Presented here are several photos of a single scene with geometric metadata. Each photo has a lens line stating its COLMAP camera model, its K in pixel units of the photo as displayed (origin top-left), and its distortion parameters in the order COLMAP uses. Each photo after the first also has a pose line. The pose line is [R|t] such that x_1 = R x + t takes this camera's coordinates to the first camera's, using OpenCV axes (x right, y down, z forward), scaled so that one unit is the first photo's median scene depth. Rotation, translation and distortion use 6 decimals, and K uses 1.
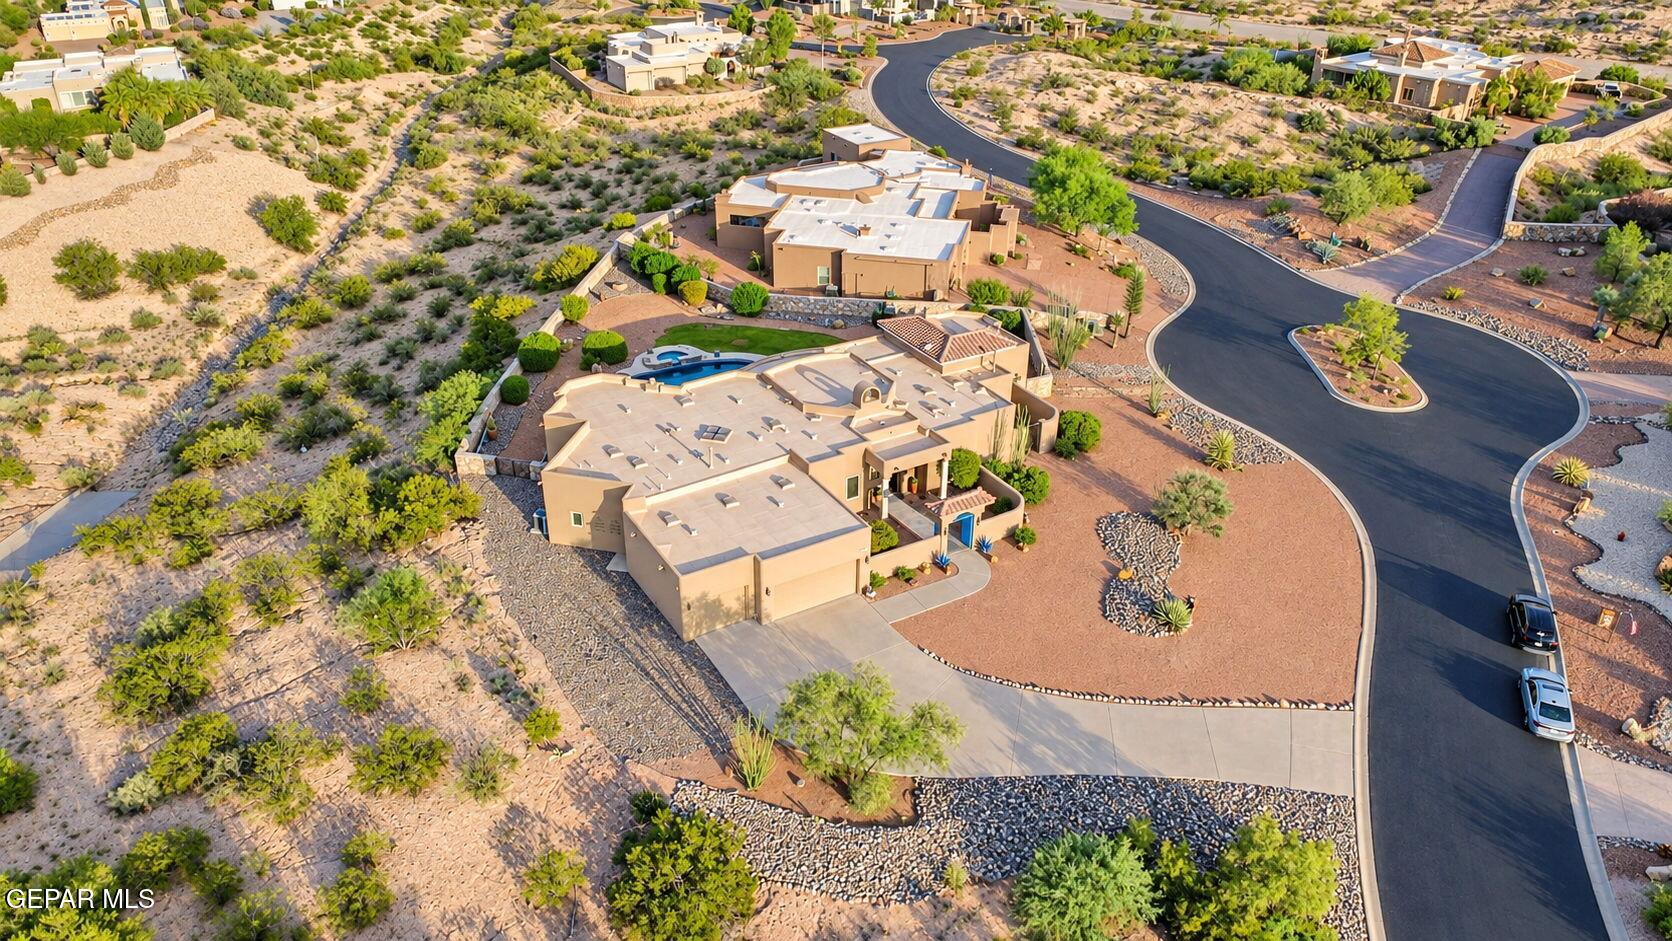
lens RADIAL K [[1212.7, 0, 836.0], [0, 1212.7, 470.5], [0, 0, 1]] dist [-0.004046, 0.001029]
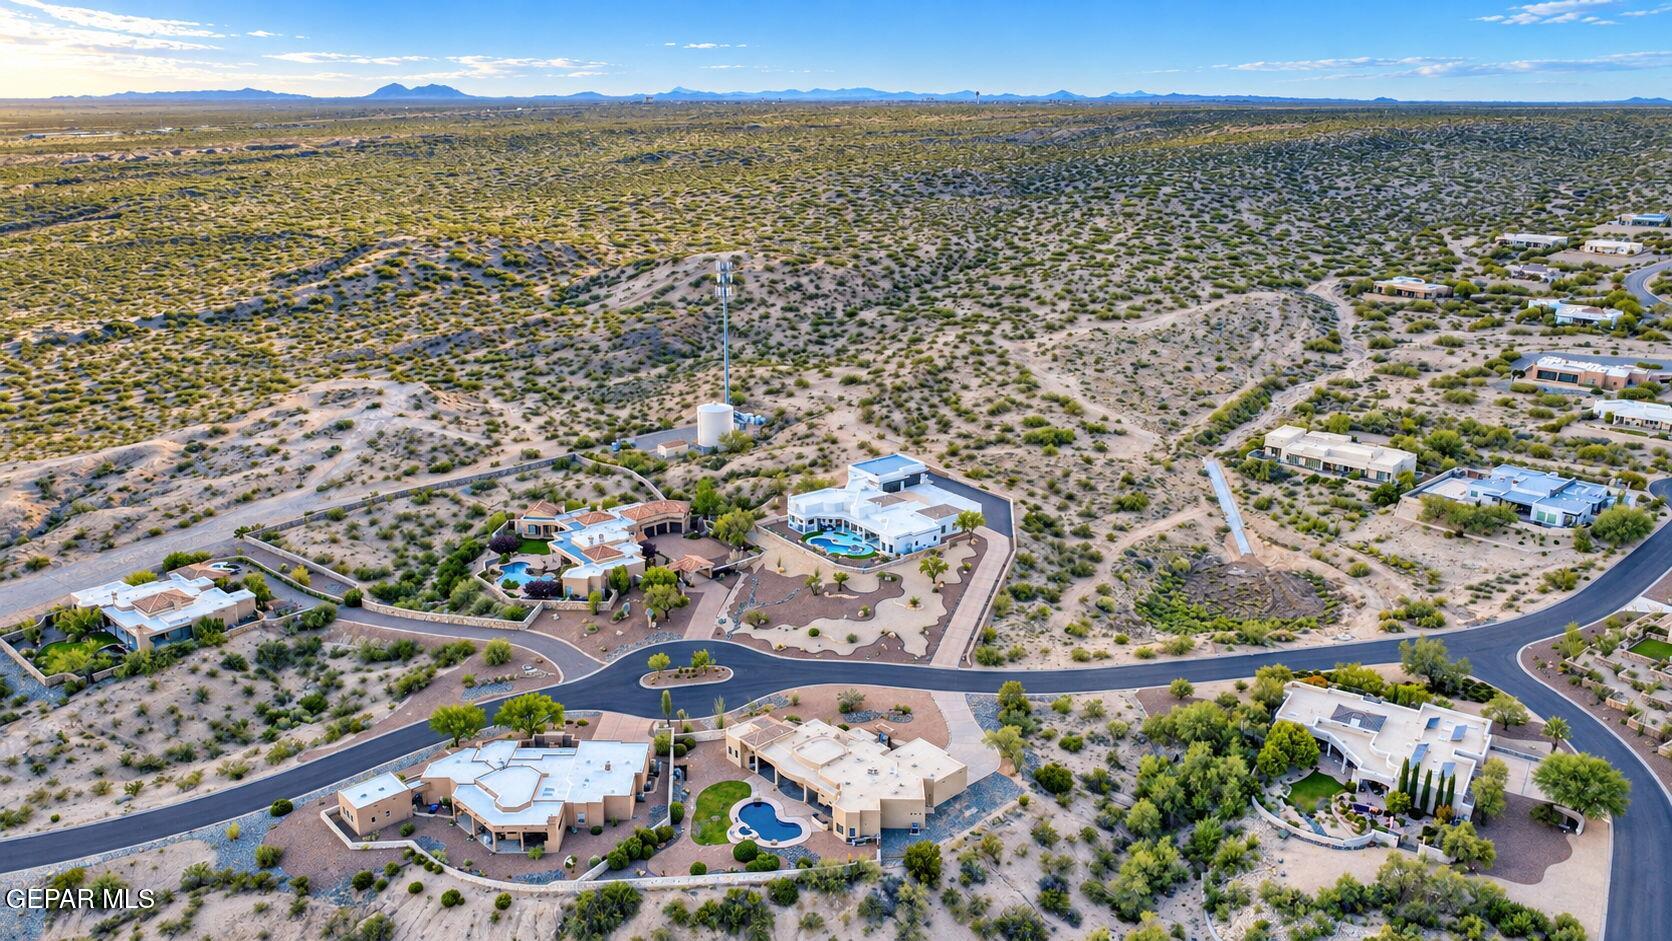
lens RADIAL K [[1212.7, 0, 836.0], [0, 1212.7, 470.5], [0, 0, 1]] dist [-0.004046, 0.001029]
pose [[-0.247629, -0.273293, 0.929511, -1.739150], [0.474450, 0.802278, 0.362281, -1.132214], [-0.844735, 0.530718, -0.069003, 0.721980]]
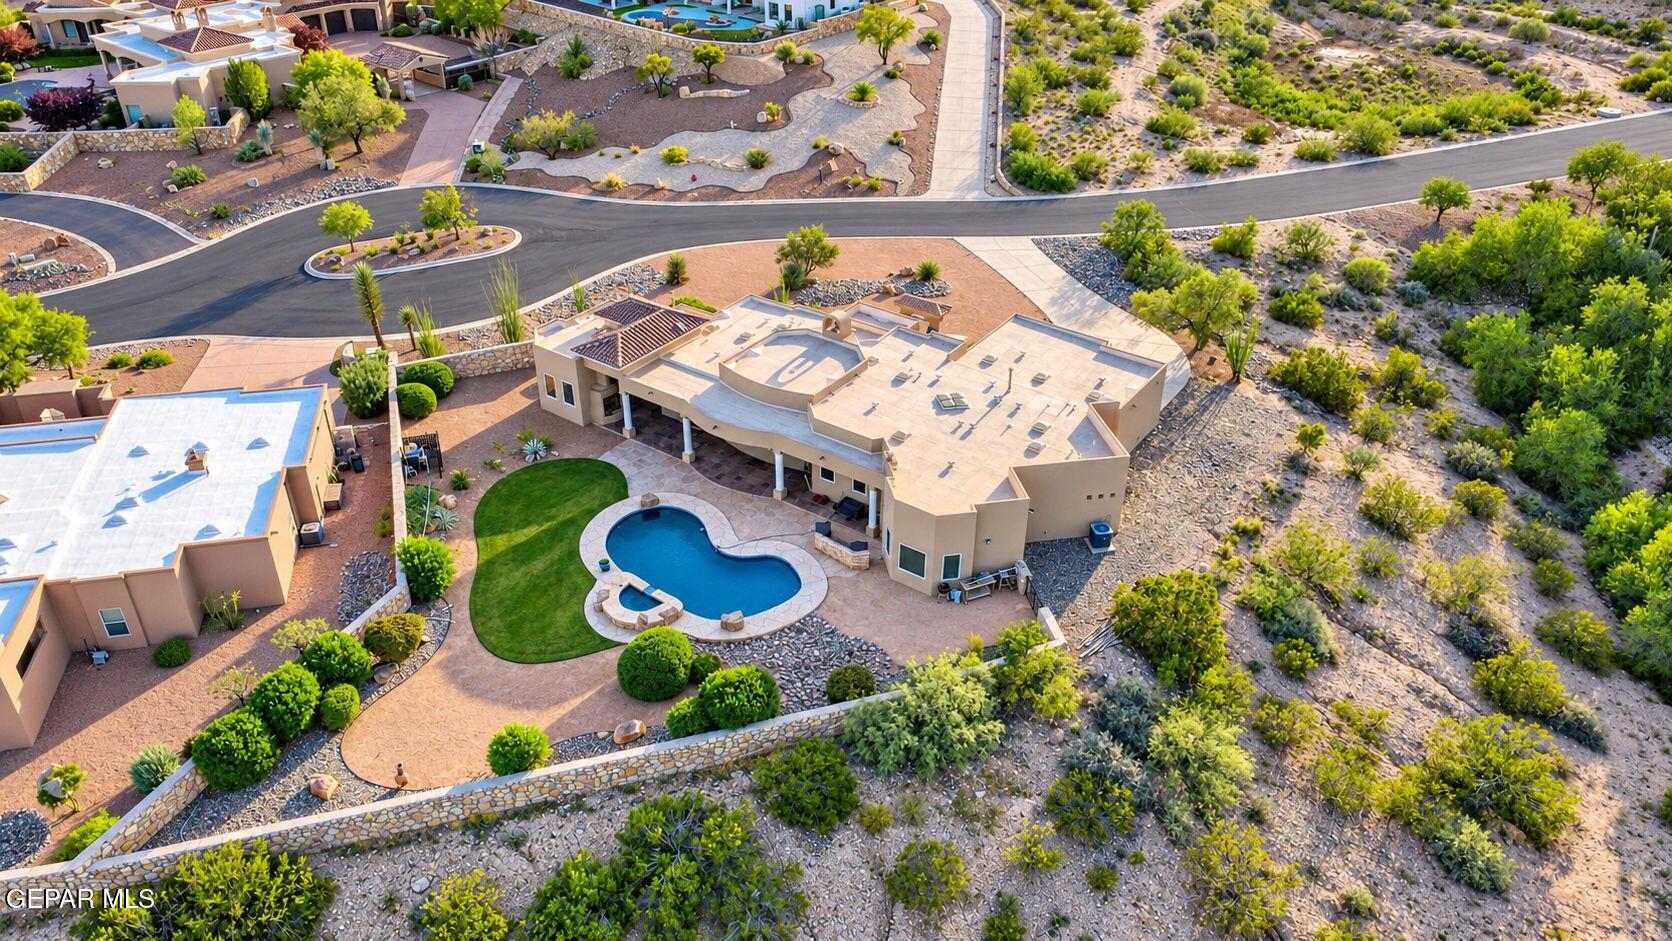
lens RADIAL K [[1235.8, 0, 836.0], [0, 1235.8, 470.5], [0, 0, 1]] dist [0.000813, 0.001227]
pose [[-0.441367, -0.474181, 0.761805, -0.654541], [0.432281, 0.631606, 0.643589, -0.505898], [-0.786339, 0.613373, -0.073791, 0.926383]]
